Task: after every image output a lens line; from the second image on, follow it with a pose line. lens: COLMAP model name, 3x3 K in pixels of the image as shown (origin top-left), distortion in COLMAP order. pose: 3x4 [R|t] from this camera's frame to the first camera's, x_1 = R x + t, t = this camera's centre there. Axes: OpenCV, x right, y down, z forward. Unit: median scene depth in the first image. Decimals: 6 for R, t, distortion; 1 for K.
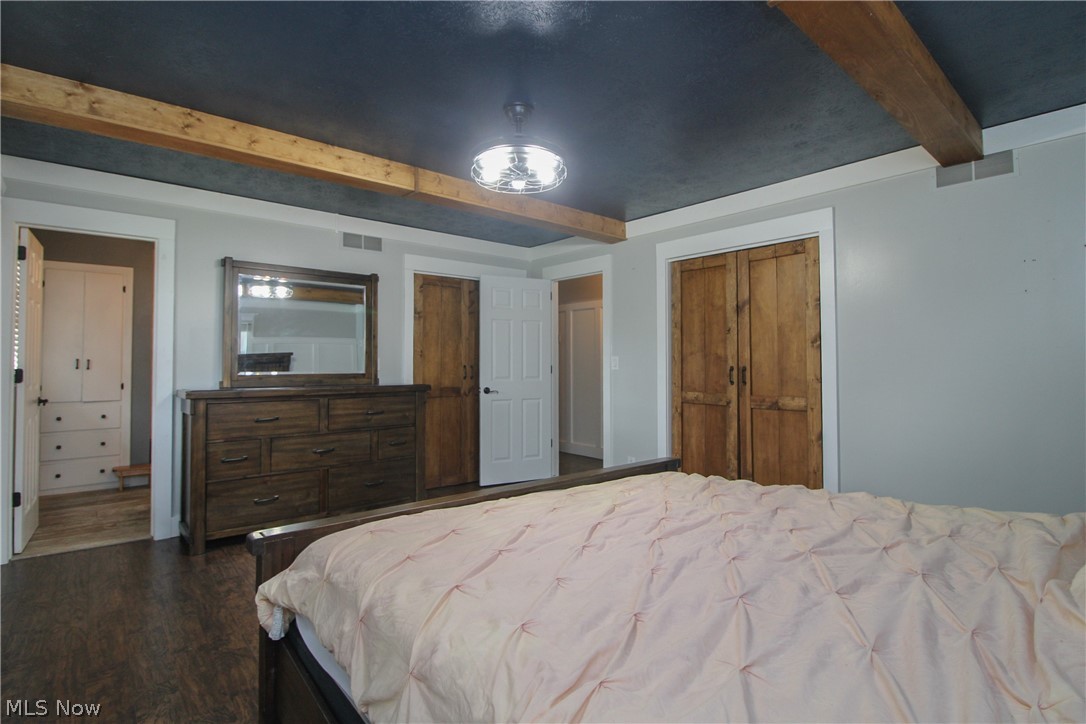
lens RADIAL K [[514.7, 0, 542.5], [0, 514.7, 351.6], [0, 0, 1]] dist [0.002079, -0.016249]
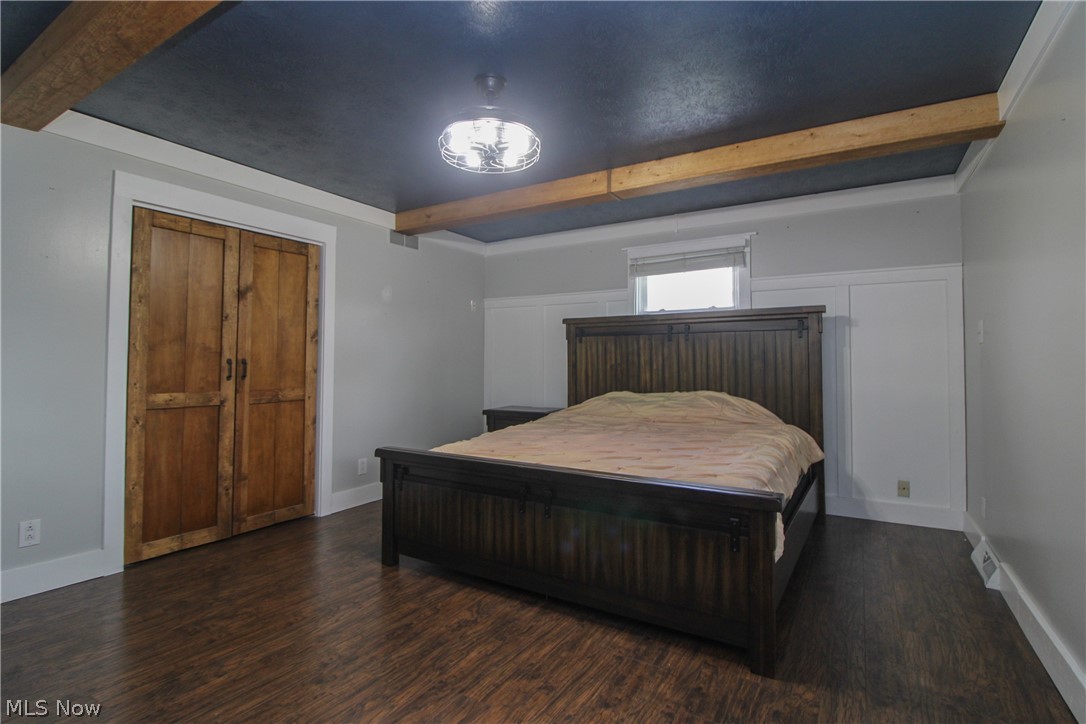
lens RADIAL K [[514.7, 0, 542.5], [0, 514.7, 351.6], [0, 0, 1]] dist [0.002079, -0.016249]
pose [[-0.311245, 0.021228, 0.950093, -0.657979], [-0.024038, 0.999255, -0.030201, 0.031959], [-0.950026, -0.032238, -0.310503, 0.816180]]
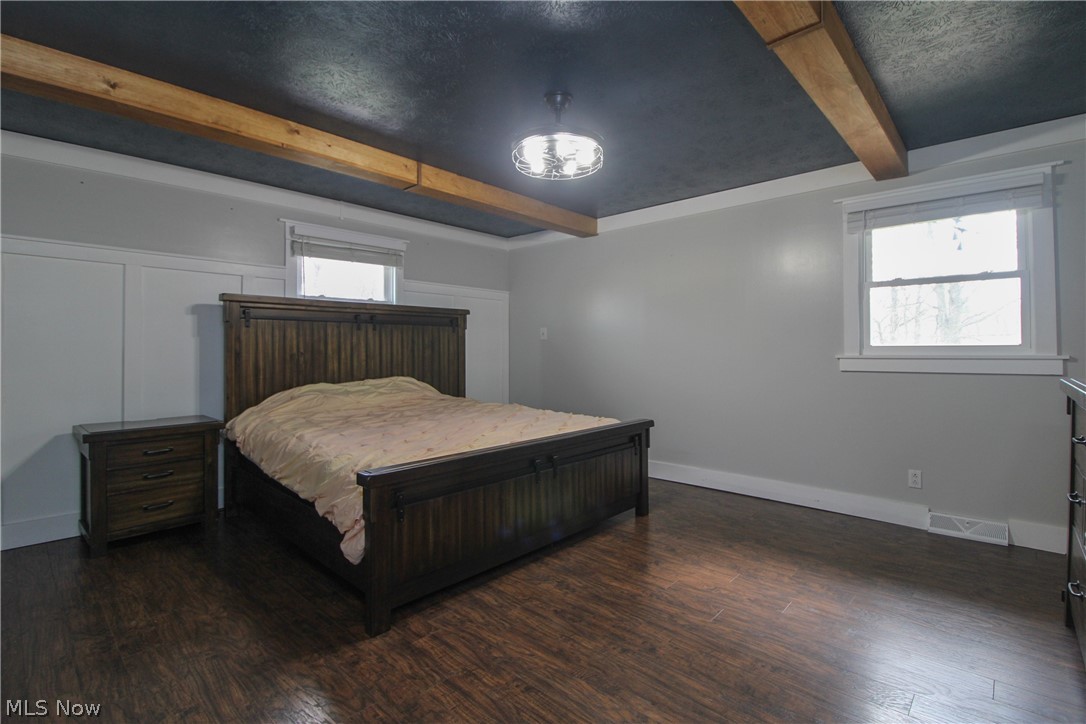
lens RADIAL K [[514.7, 0, 542.5], [0, 514.7, 351.6], [0, 0, 1]] dist [0.002079, -0.016249]
pose [[-0.992945, 0.005386, -0.118451, 0.077322], [0.007986, 0.999737, -0.021480, 0.044020], [0.118304, -0.022274, -0.992728, 1.391061]]
